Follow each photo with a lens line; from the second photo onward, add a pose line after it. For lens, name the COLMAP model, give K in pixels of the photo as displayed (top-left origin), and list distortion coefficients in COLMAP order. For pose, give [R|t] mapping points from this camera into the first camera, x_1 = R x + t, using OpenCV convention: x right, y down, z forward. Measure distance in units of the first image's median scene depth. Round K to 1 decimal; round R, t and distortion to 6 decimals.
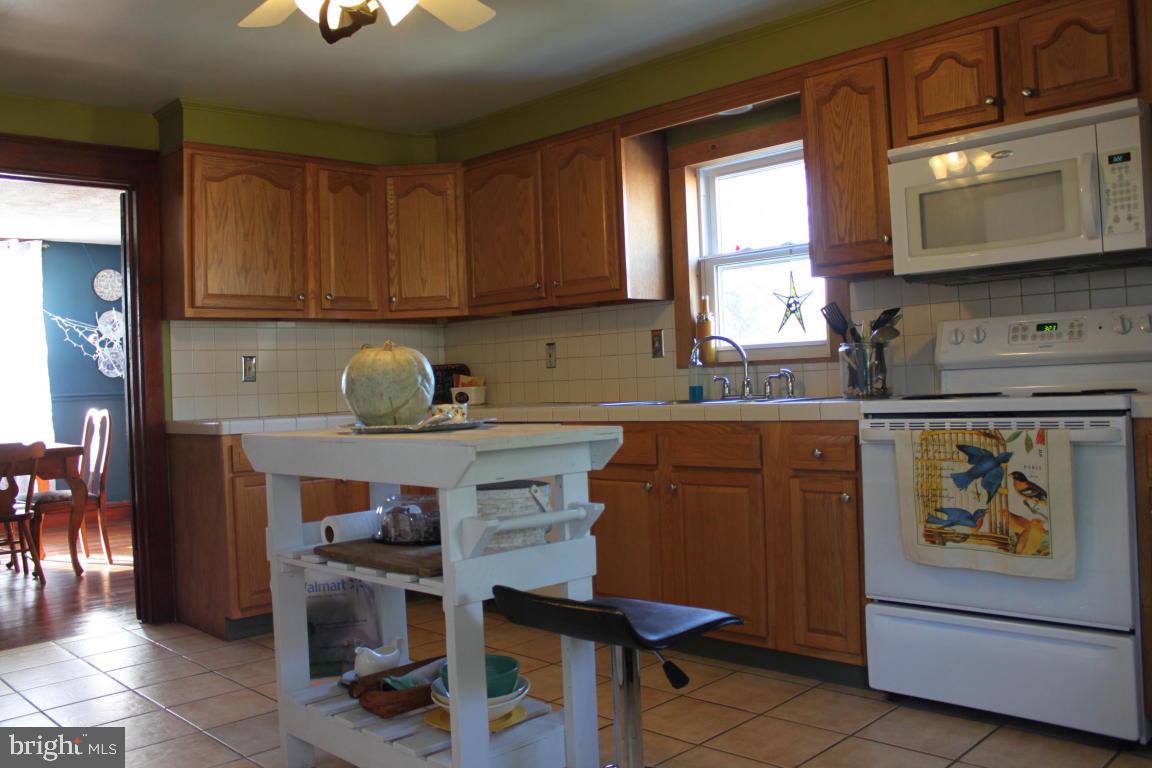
lens RADIAL K [[956.8, 0, 576.0], [0, 956.8, 384.0], [0, 0, 1]] dist [-0.166034, 0.156139]
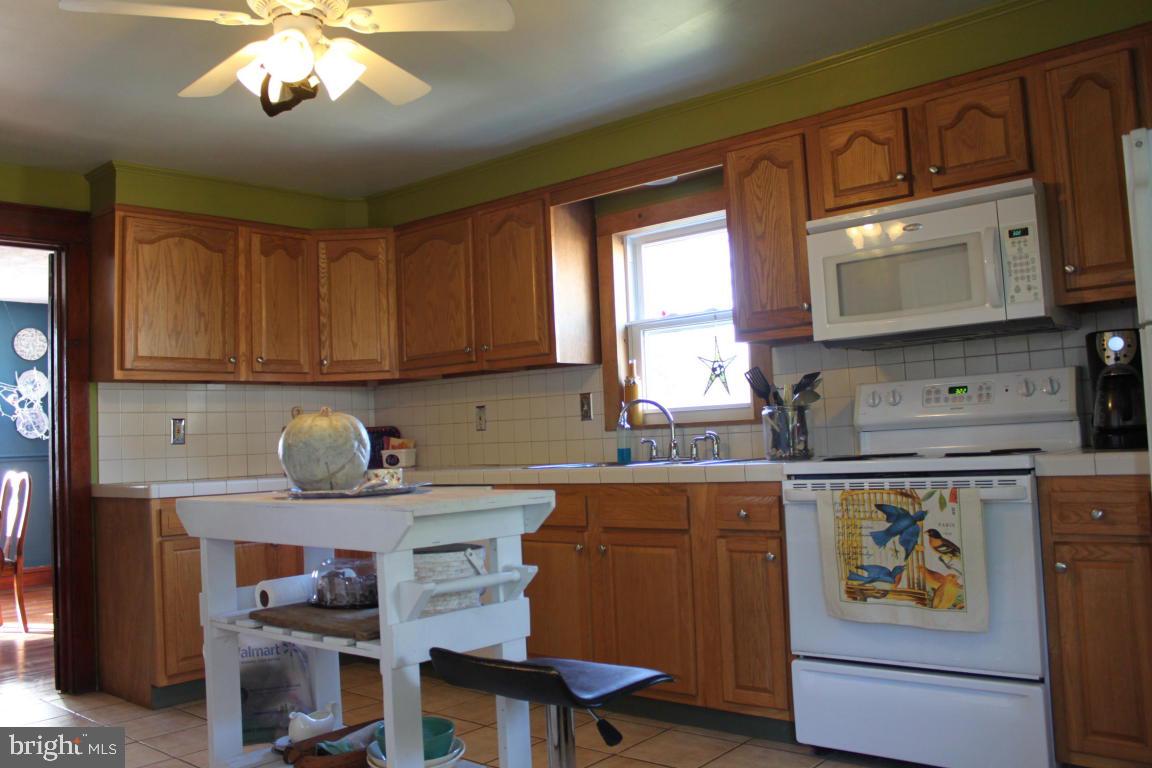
lens RADIAL K [[956.8, 0, 576.0], [0, 956.8, 384.0], [0, 0, 1]] dist [-0.166034, 0.156139]
pose [[0.997017, 0.000287, 0.077187, -0.005997], [0.004461, 0.998107, -0.061341, -0.005171], [-0.077059, 0.061503, 0.995128, -0.024332]]
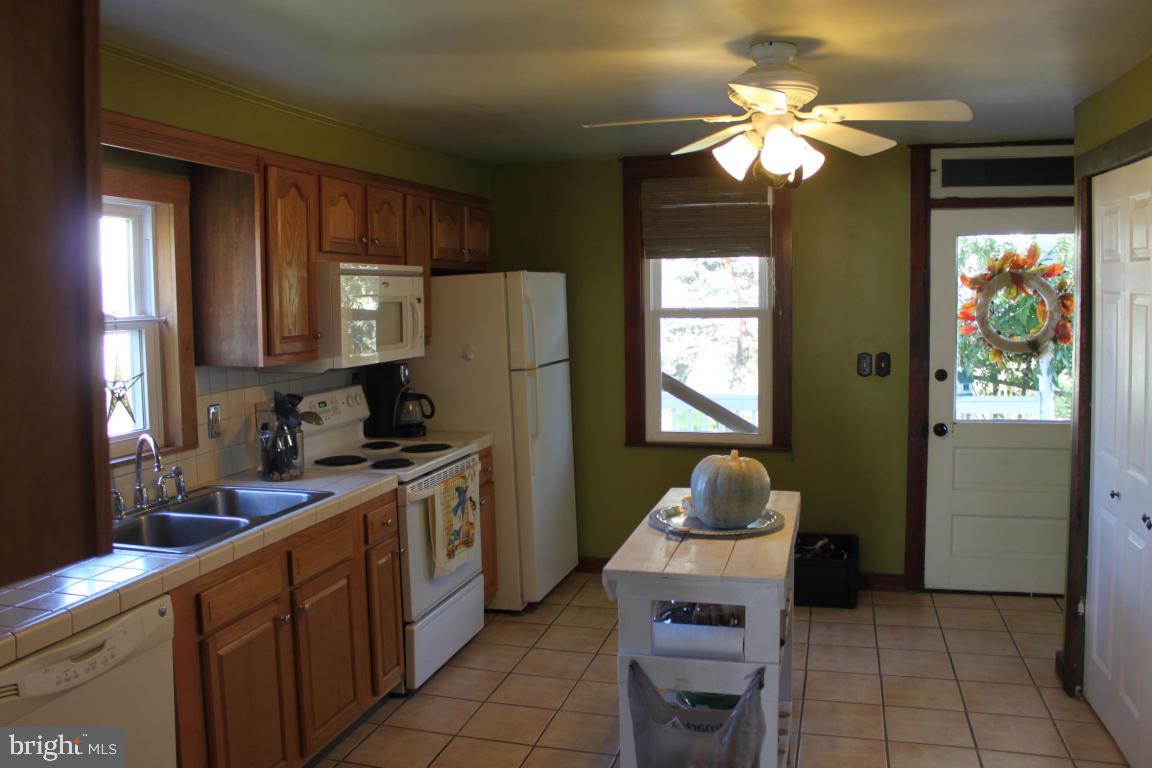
lens RADIAL K [[956.8, 0, 576.0], [0, 956.8, 384.0], [0, 0, 1]] dist [-0.166034, 0.156139]
pose [[-0.496910, -0.029742, 0.867292, -0.875758], [0.036089, 0.997840, 0.054896, -0.154587], [-0.867051, 0.058578, -0.494763, 1.367002]]
